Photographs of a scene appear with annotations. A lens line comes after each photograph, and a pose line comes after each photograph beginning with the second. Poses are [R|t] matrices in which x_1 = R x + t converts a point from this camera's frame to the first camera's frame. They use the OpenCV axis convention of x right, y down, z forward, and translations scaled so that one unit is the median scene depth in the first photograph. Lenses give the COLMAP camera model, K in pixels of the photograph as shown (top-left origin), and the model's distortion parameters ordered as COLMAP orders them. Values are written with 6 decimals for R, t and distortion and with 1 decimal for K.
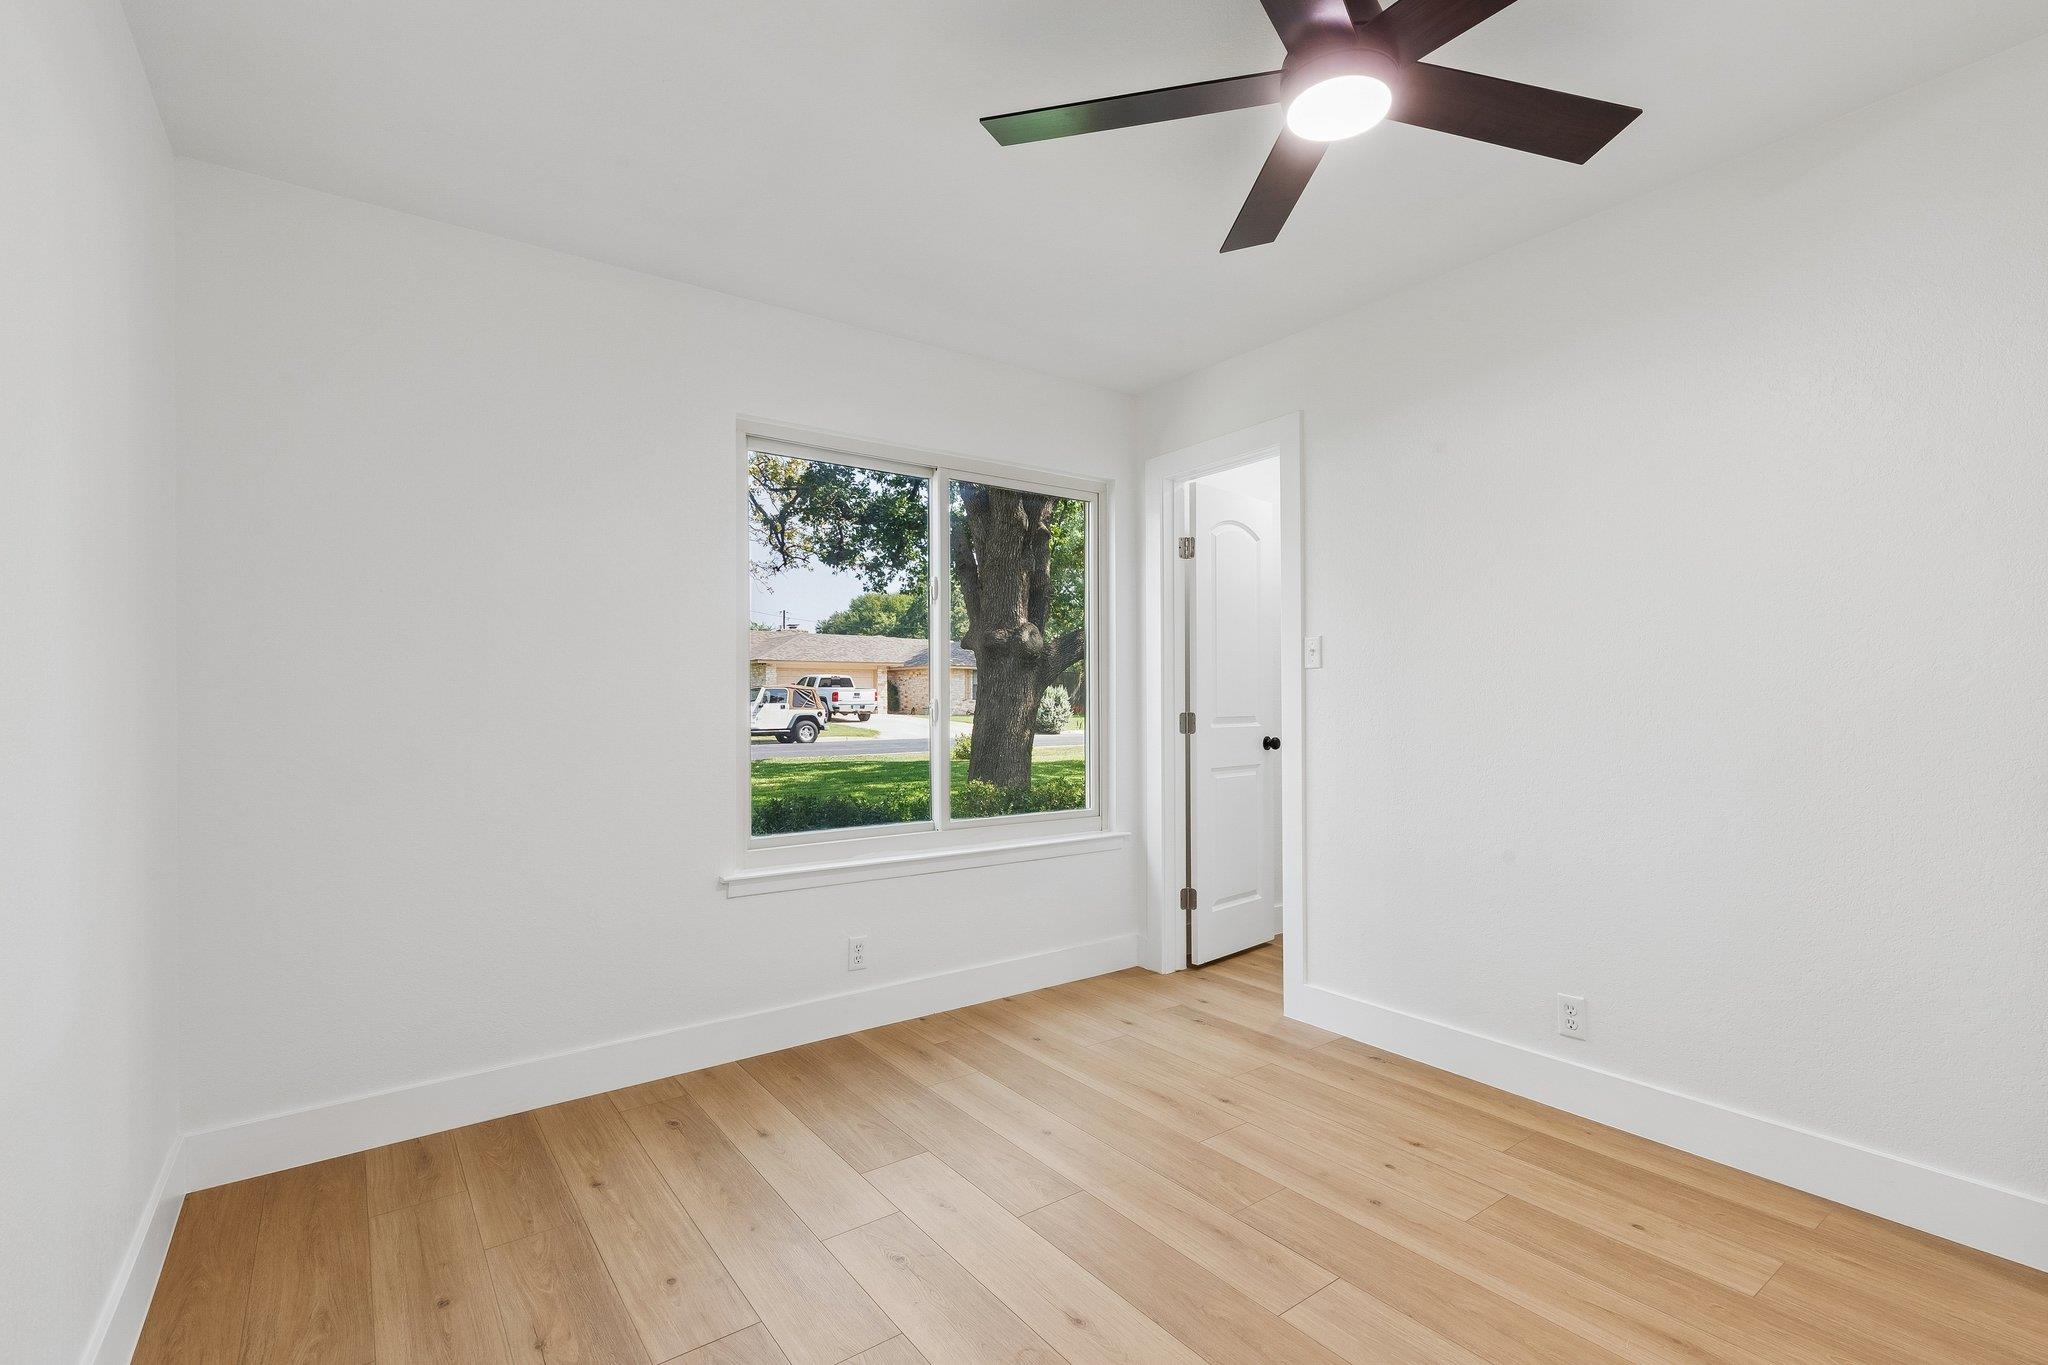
lens RADIAL K [[923.7, 0, 1035.8], [0, 923.7, 692.2], [0, 0, 1]] dist [0.010618, -0.003411]
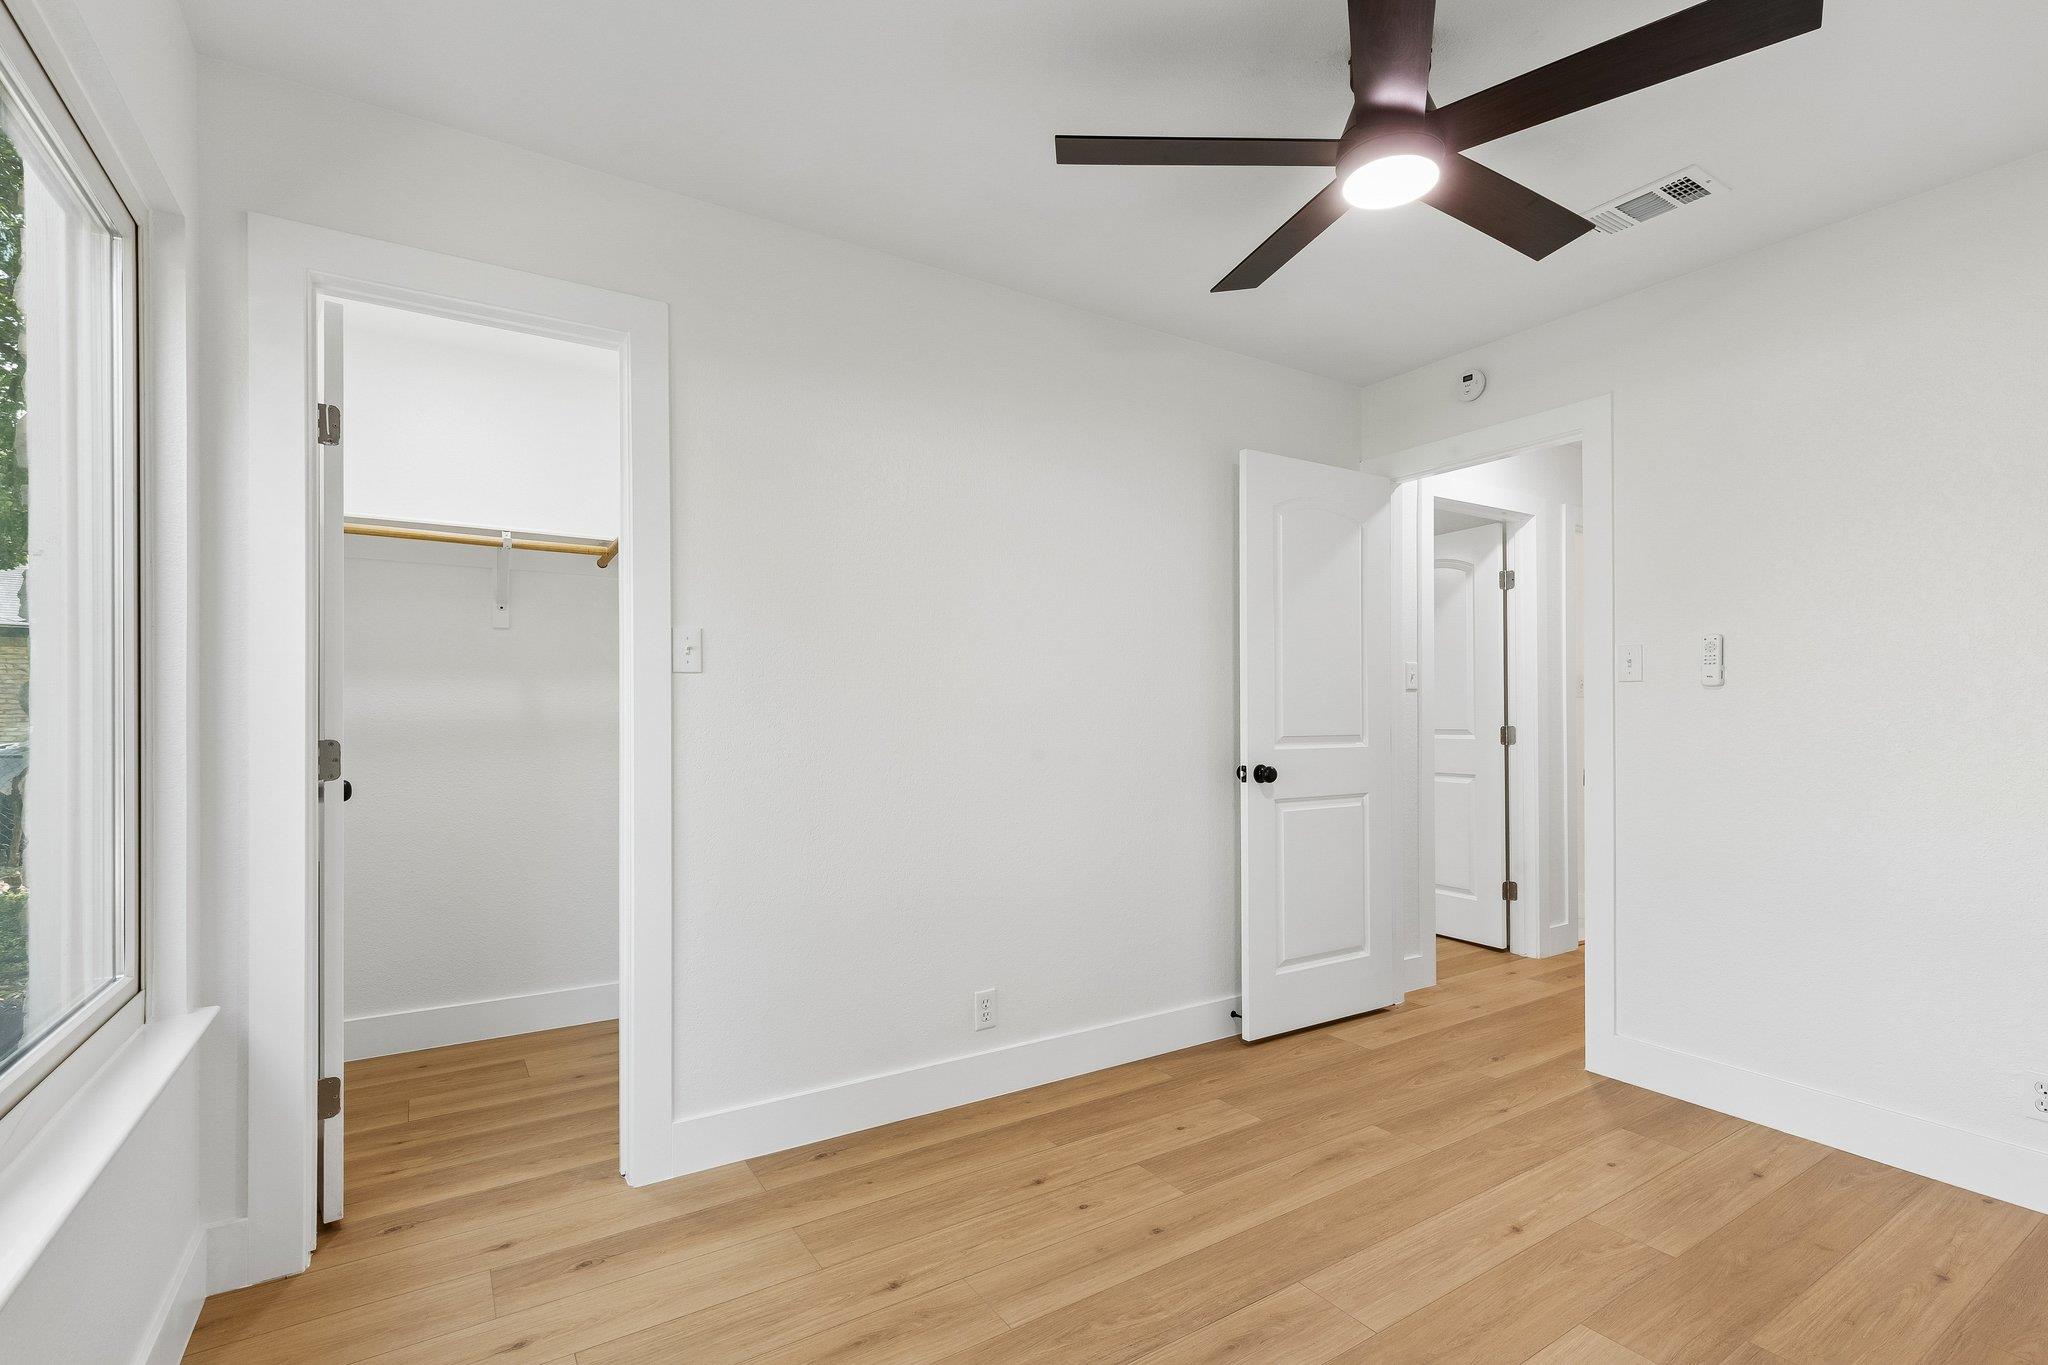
lens RADIAL K [[923.7, 0, 1078.5], [0, 923.7, 710.9], [0, 0, 1]] dist [0.010618, -0.003411]
pose [[0.066718, 0.011174, 0.997709, -0.493802], [-0.006772, 0.999919, -0.010745, 0.011851], [-0.997749, -0.006039, 0.066788, 0.817272]]
